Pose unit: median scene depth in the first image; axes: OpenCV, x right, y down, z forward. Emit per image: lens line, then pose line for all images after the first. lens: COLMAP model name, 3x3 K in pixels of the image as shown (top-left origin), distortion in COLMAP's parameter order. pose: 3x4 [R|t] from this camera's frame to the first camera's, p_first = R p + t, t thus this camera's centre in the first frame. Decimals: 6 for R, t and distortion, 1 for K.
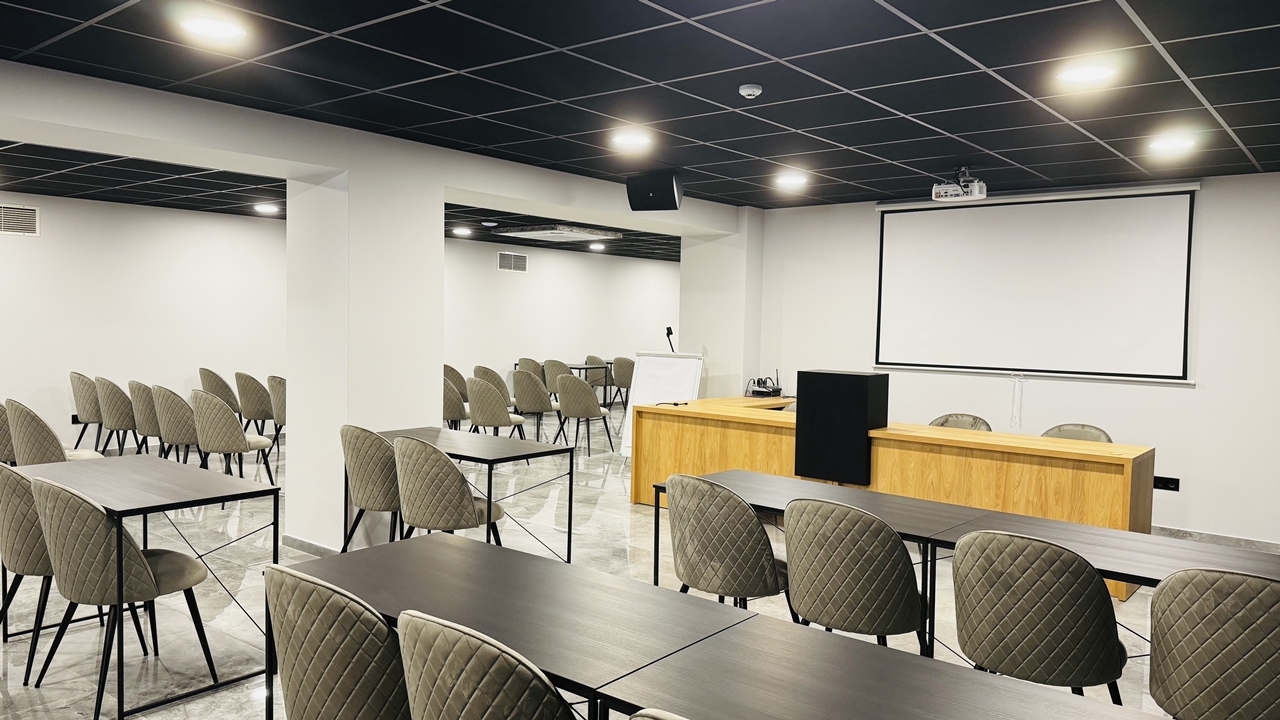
lens RADIAL K [[903.9, 0, 640.0], [0, 903.9, 360.0], [0, 0, 1]] dist [0.125382, -0.190000]
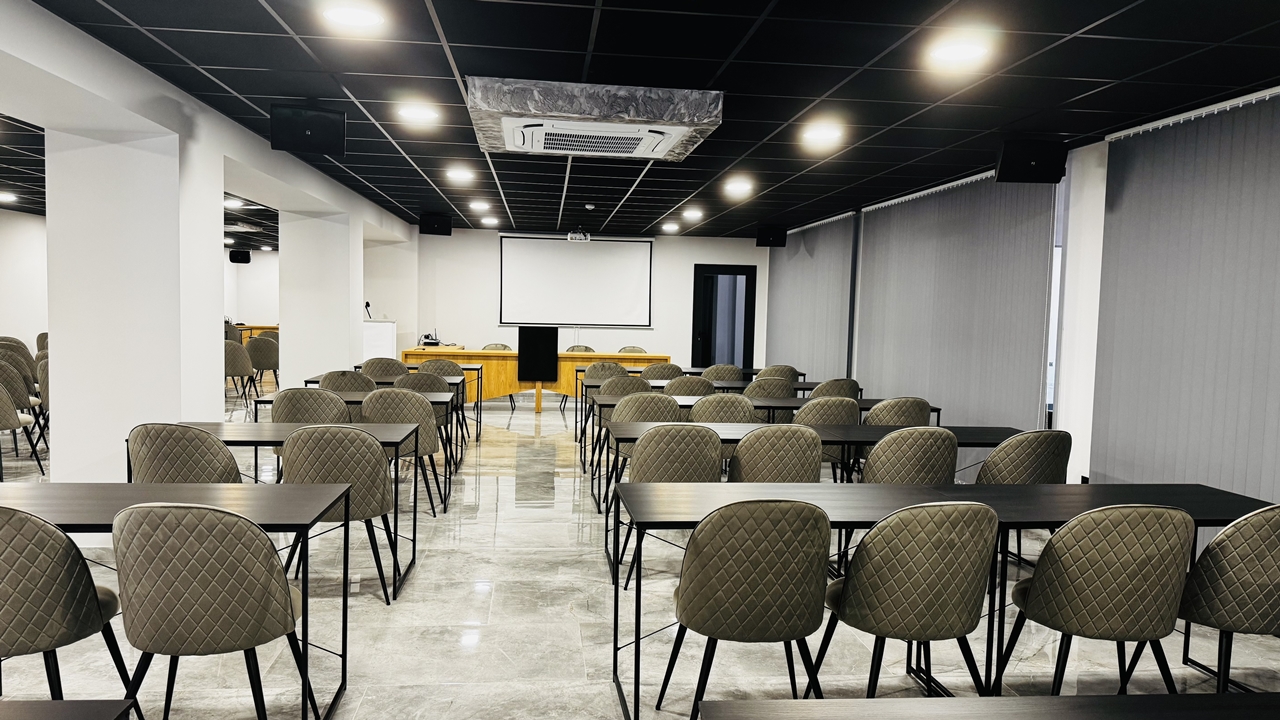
lens RADIAL K [[903.9, 0, 640.0], [0, 903.9, 360.0], [0, 0, 1]] dist [0.125382, -0.190000]
pose [[0.699064, -0.048259, 0.713428, -0.996106], [0.023877, 0.998739, 0.044162, 0.005165], [-0.714660, -0.013838, 0.699335, -0.513040]]
